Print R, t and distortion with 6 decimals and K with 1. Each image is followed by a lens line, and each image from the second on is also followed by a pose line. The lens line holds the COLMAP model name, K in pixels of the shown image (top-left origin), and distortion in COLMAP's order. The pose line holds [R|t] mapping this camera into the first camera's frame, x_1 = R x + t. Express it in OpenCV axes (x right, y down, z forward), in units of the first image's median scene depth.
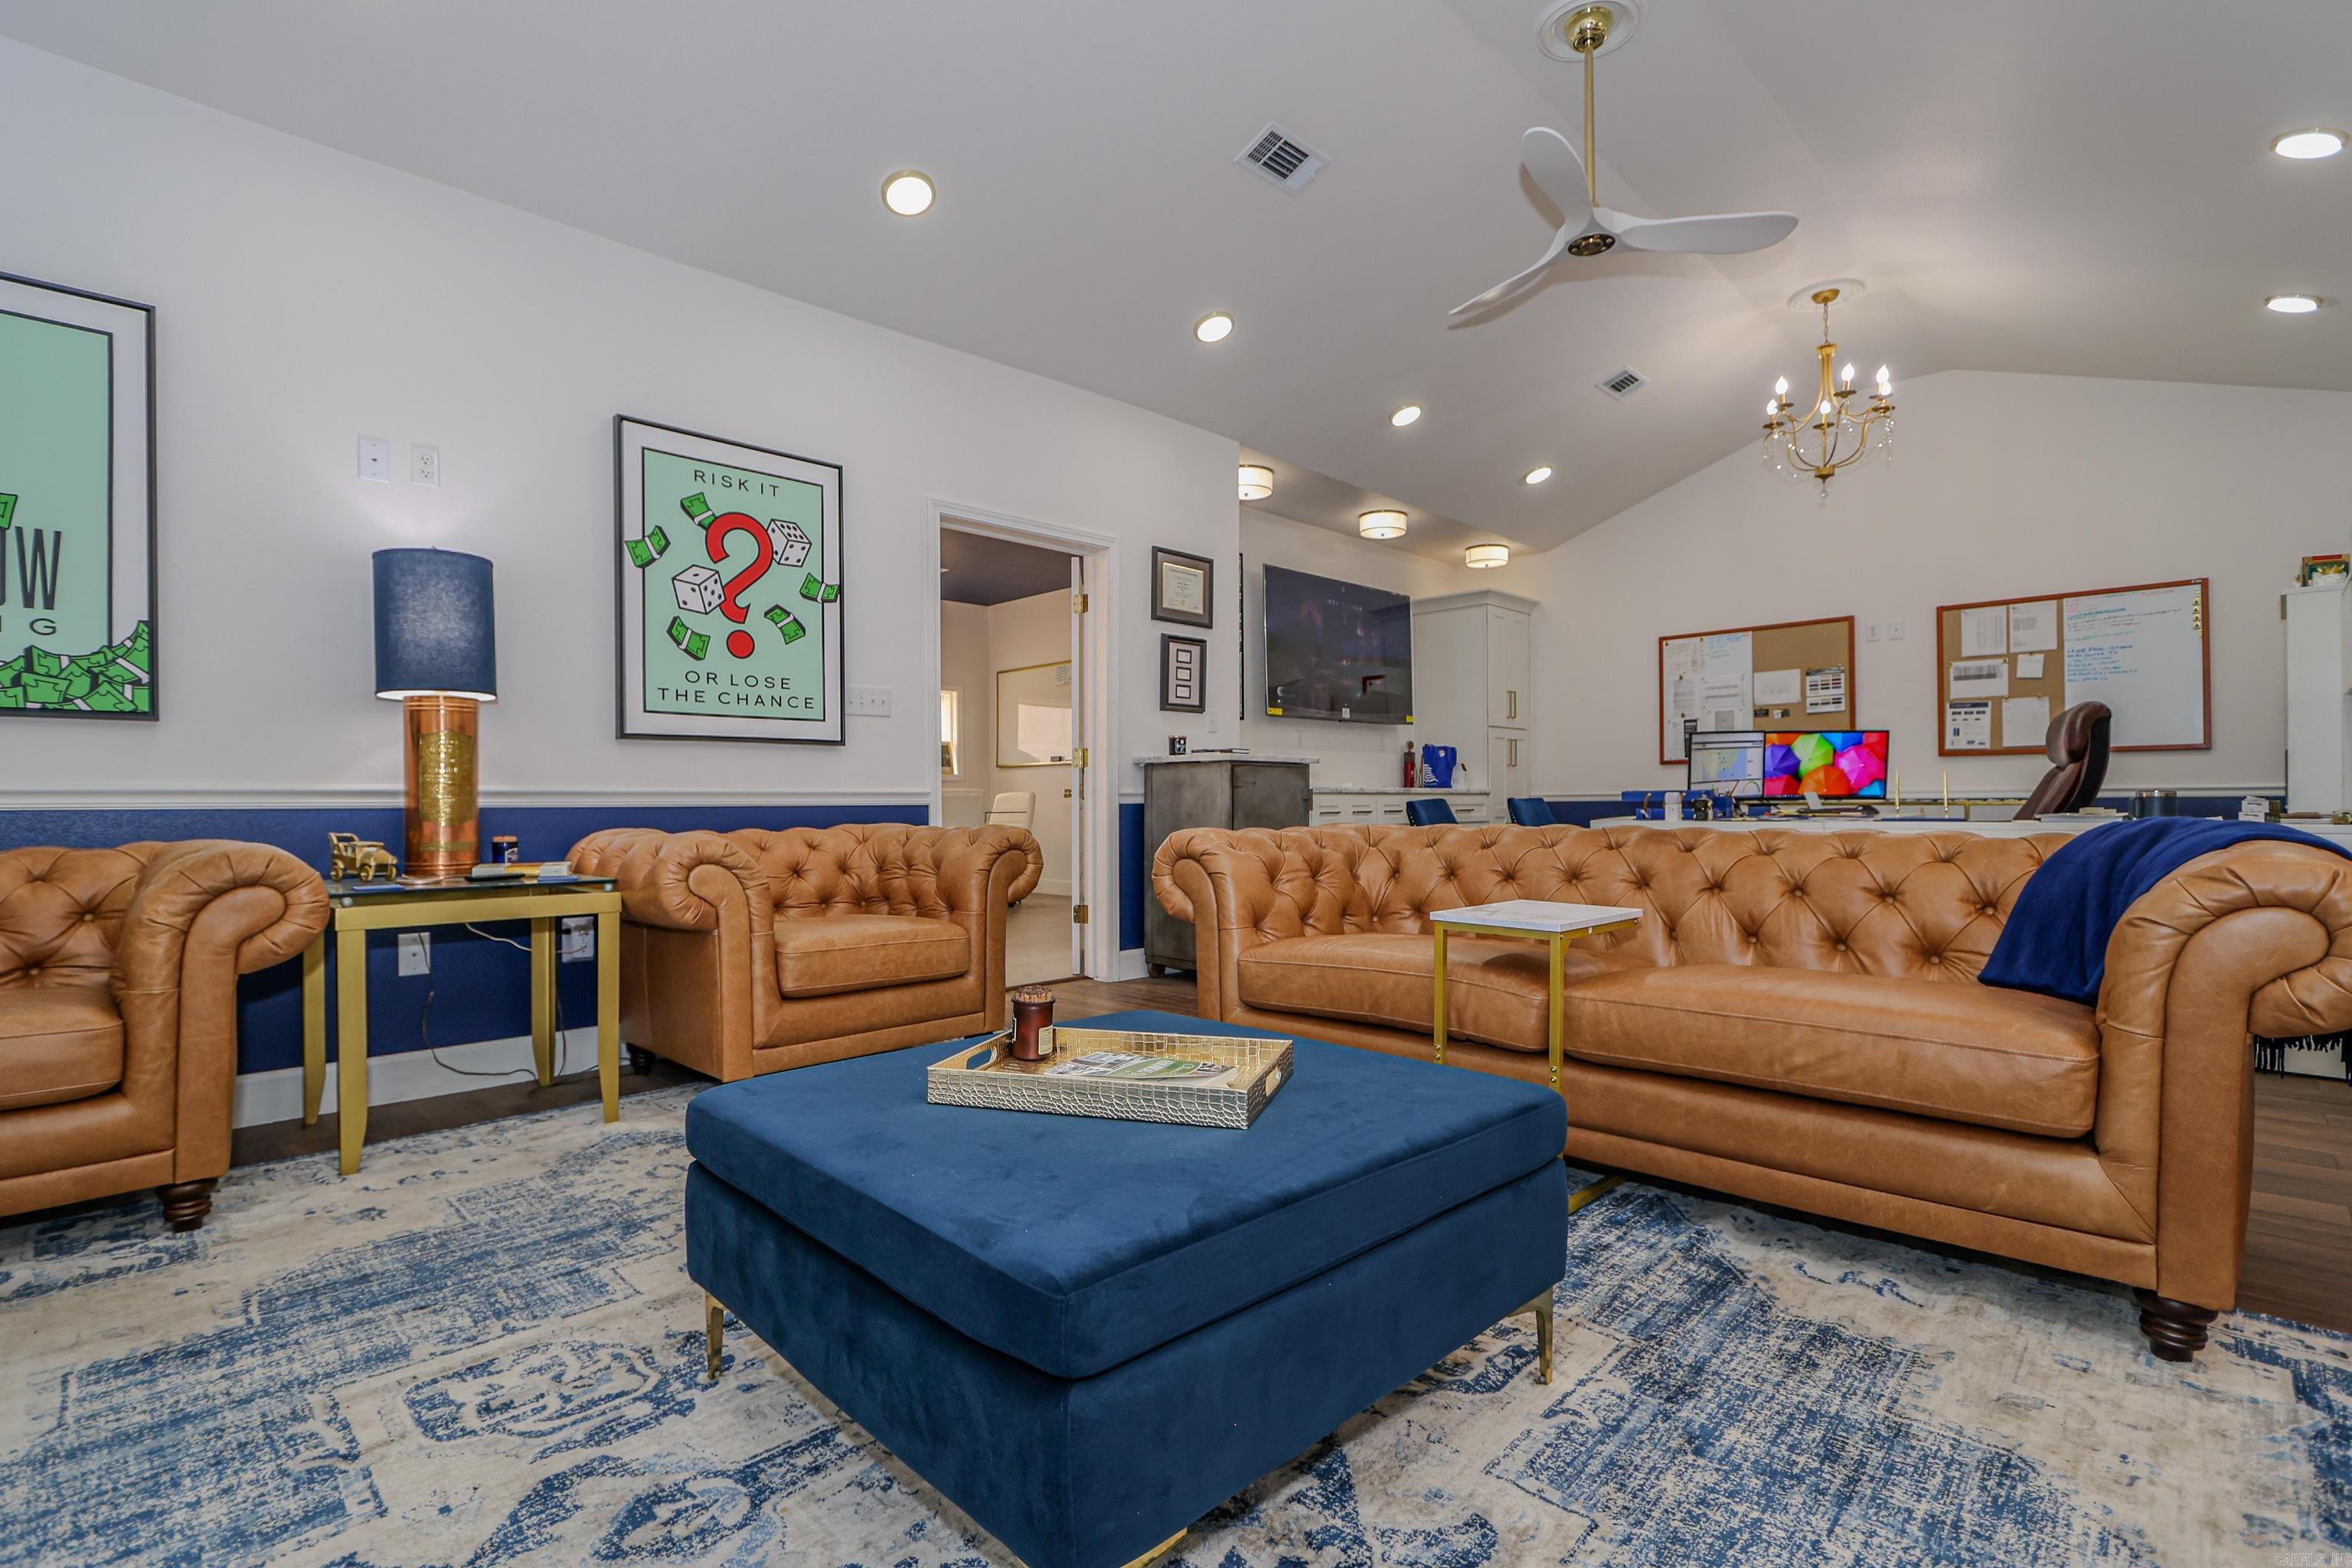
lens RADIAL K [[1092.7, 0, 1173.2], [0, 1092.7, 792.0], [0, 0, 1]] dist [-0.006518, -0.000444]
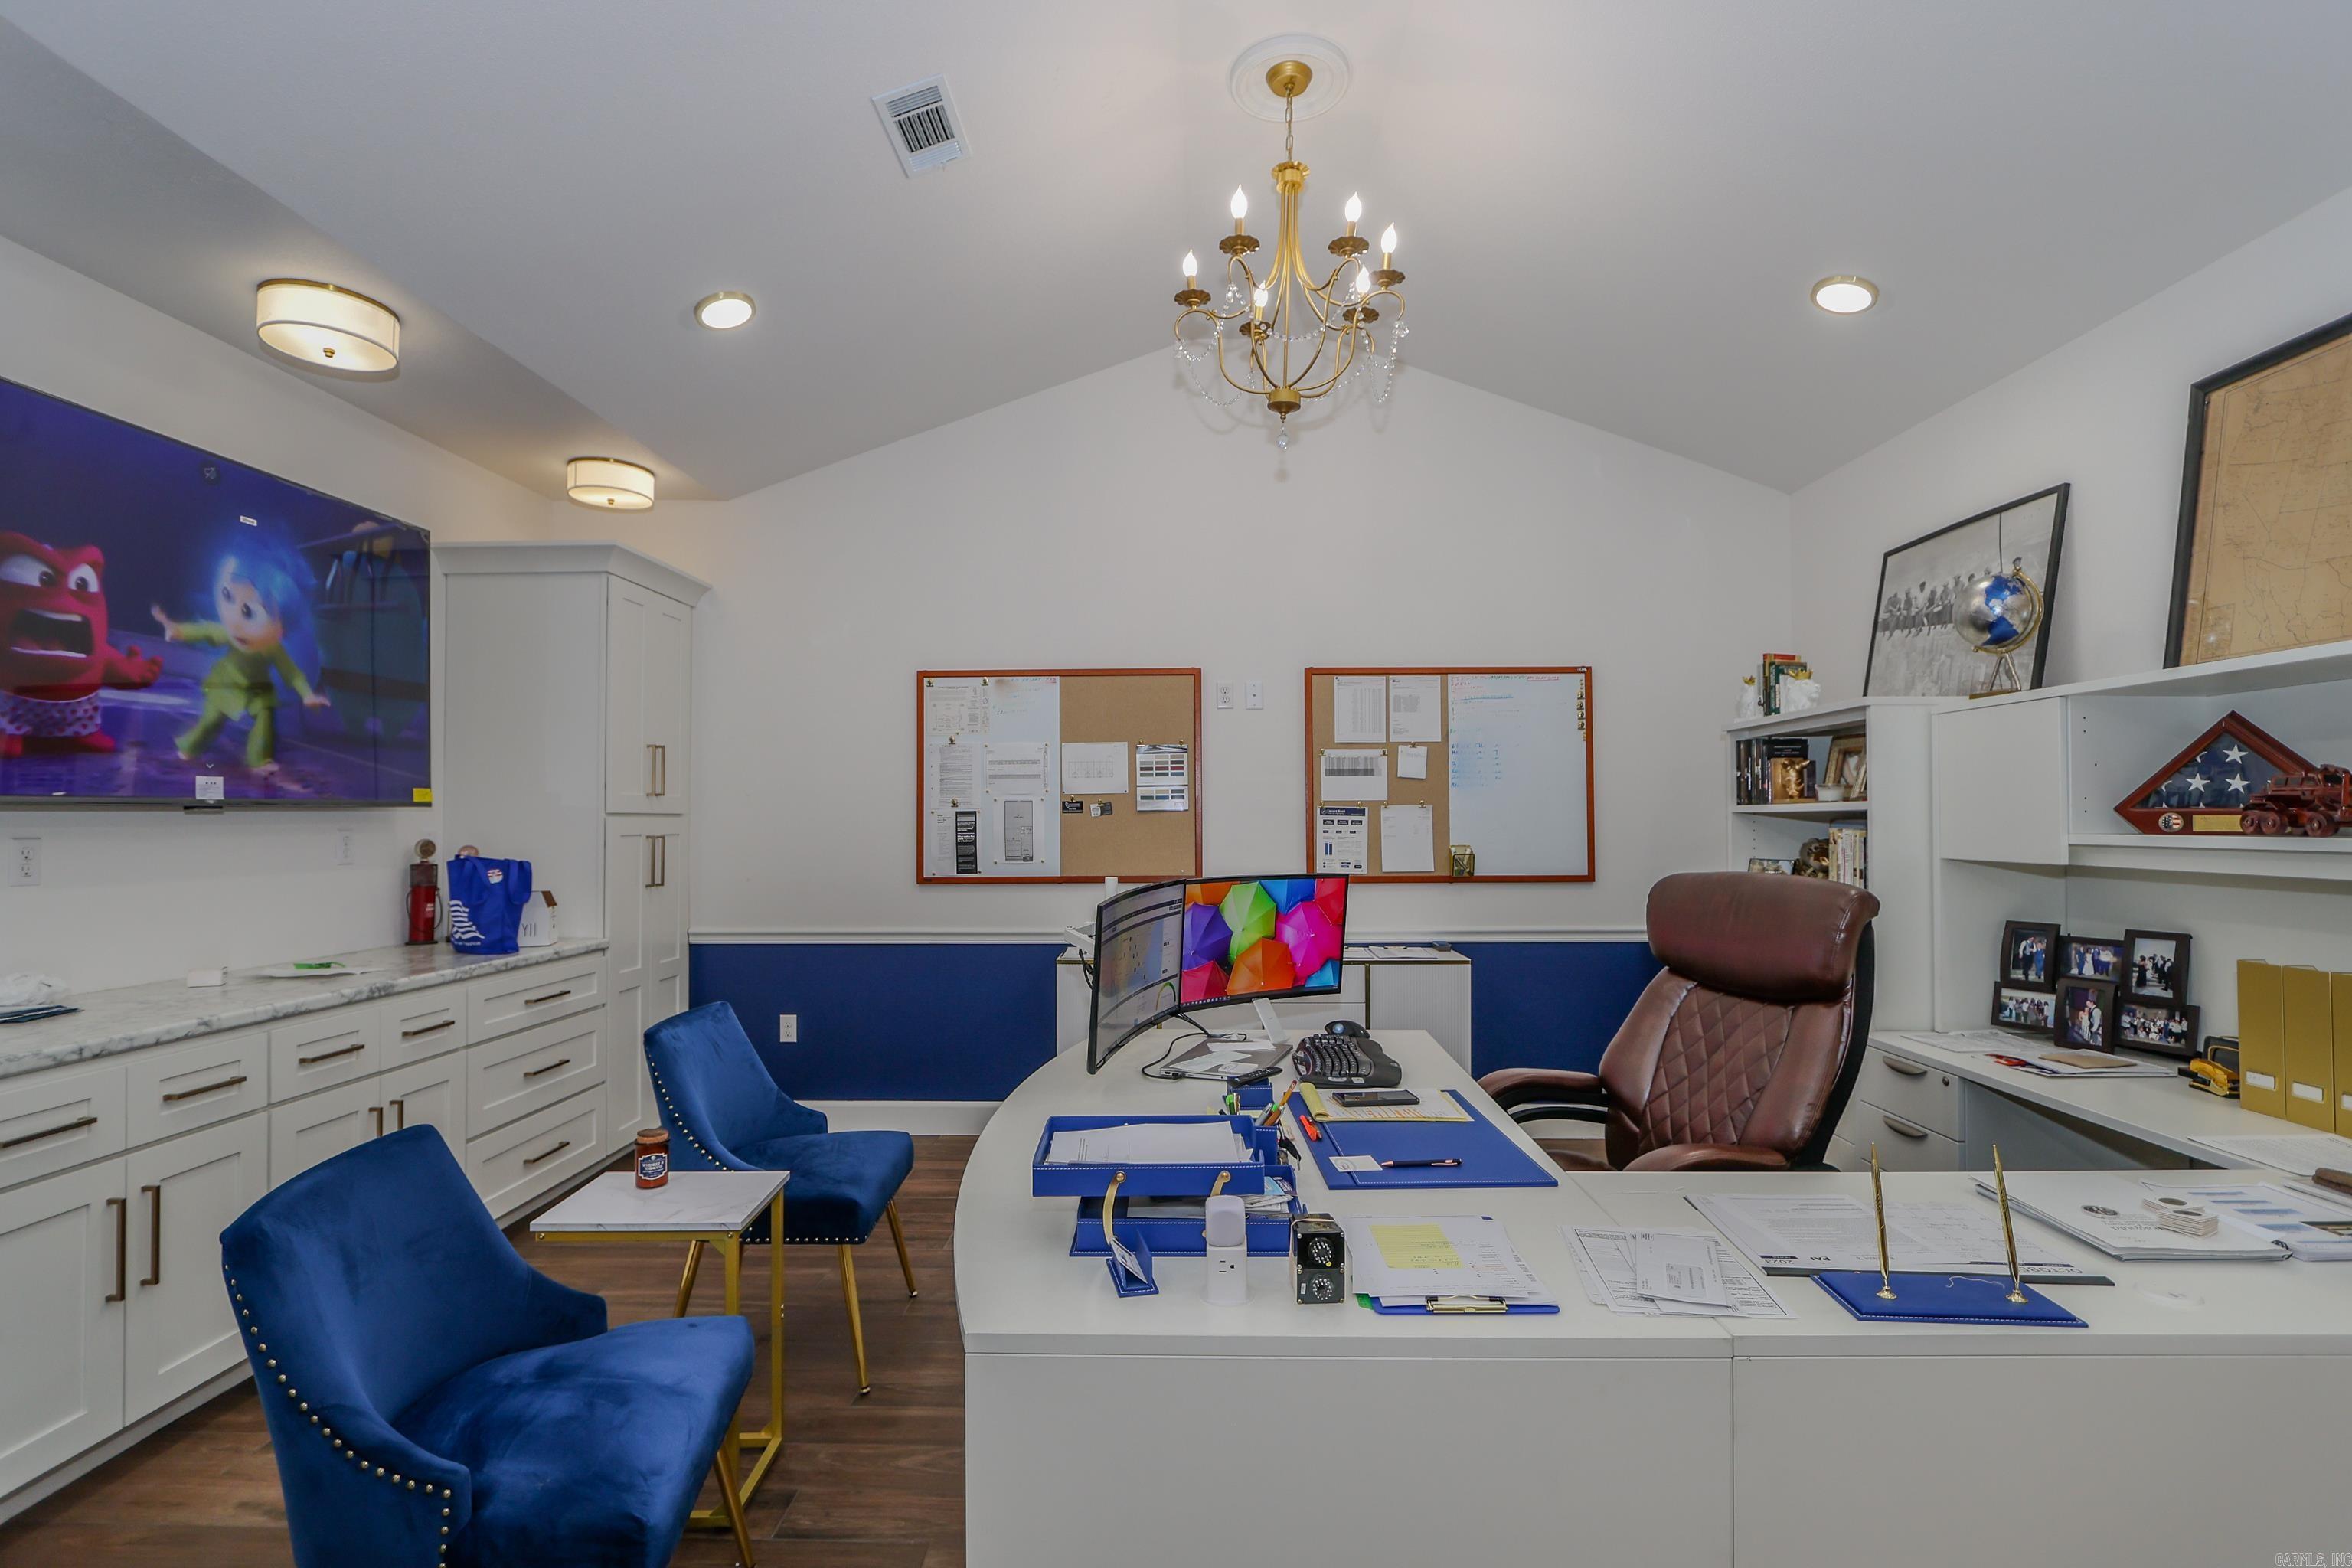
lens RADIAL K [[1092.7, 0, 1182.6], [0, 1092.7, 793.9], [0, 0, 1]] dist [-0.006518, -0.000444]
pose [[0.728644, 0.020909, 0.684573, 0.151437], [-0.008197, 0.999729, -0.021809, -0.067004], [-0.684843, 0.010280, 0.728618, 0.496633]]
